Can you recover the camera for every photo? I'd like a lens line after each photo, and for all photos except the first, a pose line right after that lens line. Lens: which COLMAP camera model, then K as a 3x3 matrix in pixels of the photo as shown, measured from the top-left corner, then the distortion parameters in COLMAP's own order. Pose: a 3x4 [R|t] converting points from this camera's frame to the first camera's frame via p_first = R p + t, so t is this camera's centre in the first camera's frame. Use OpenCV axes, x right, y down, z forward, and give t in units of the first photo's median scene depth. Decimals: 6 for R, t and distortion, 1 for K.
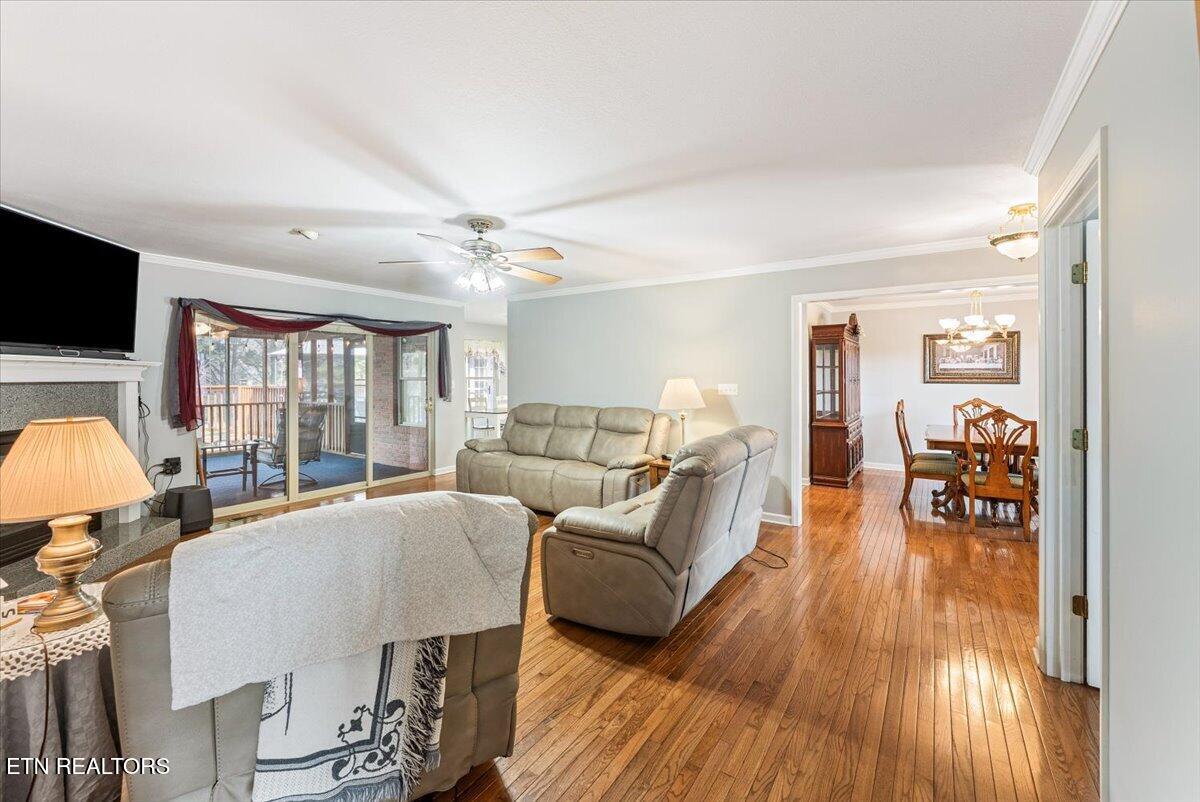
lens RADIAL K [[568.6, 0, 555.3], [0, 568.6, 375.2], [0, 0, 1]] dist [-0.000401, -0.000133]
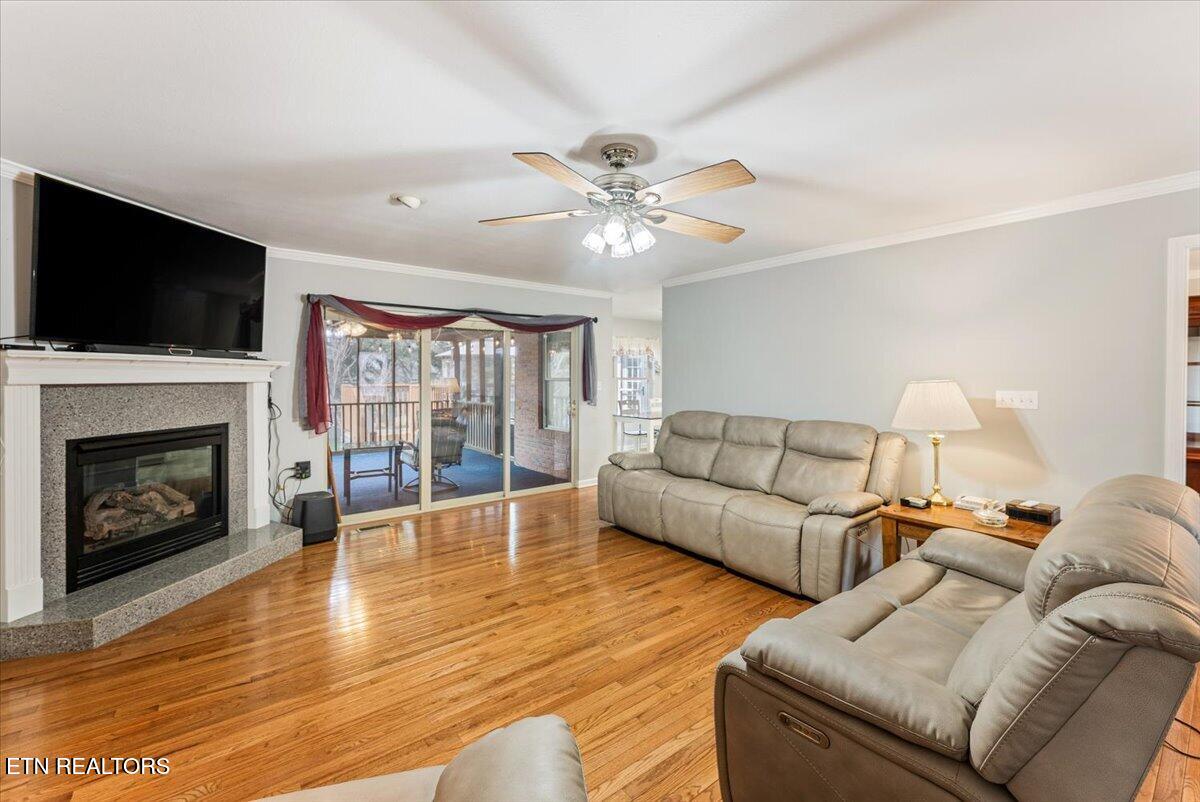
lens RADIAL K [[525.5, 0, 538.8], [0, 525.5, 384.7], [0, 0, 1]] dist [-0.001657, -0.000164]
pose [[0.949639, 0.007579, -0.313255, -0.017289], [-0.001745, 0.999820, 0.018898, -0.001486], [0.313342, -0.017400, 0.949481, 0.261083]]
